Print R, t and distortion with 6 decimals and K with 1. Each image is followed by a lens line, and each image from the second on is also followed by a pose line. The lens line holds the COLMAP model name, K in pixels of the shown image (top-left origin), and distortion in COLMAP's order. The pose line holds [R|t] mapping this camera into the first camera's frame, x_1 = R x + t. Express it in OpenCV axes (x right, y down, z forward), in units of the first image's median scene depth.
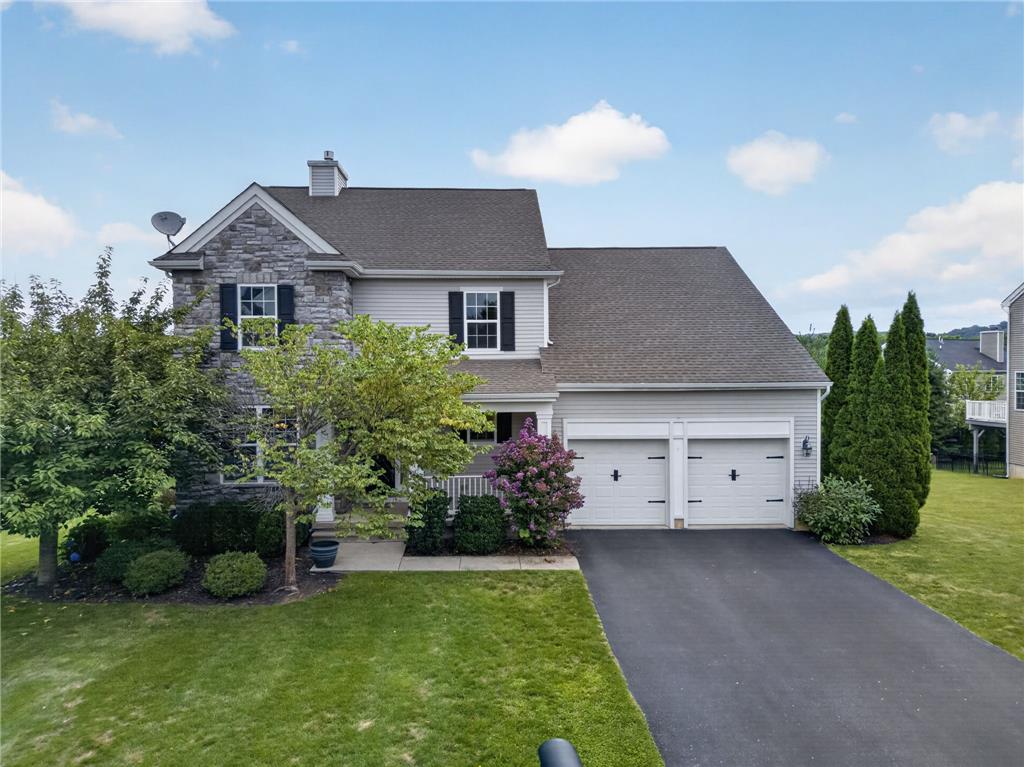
lens RADIAL K [[707.7, 0, 512.0], [0, 707.7, 383.5], [0, 0, 1]] dist [0.045749, -0.002505]
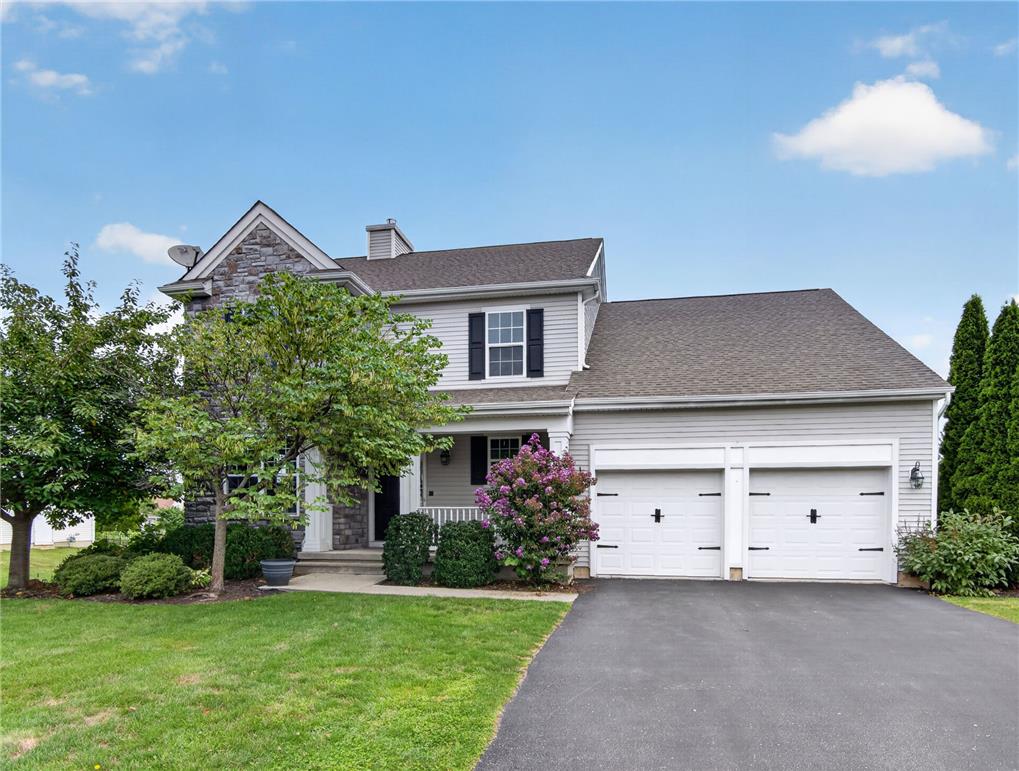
lens RADIAL K [[628.2, 0, 506.0], [0, 628.2, 531.0], [0, 0, 1]] dist [-0.026998, 0.018386]
pose [[0.969167, 0.004597, -0.246362, 0.157802], [-0.004688, 0.999989, 0.000217, 0.150111], [0.246360, 0.000945, 0.969178, 0.260965]]
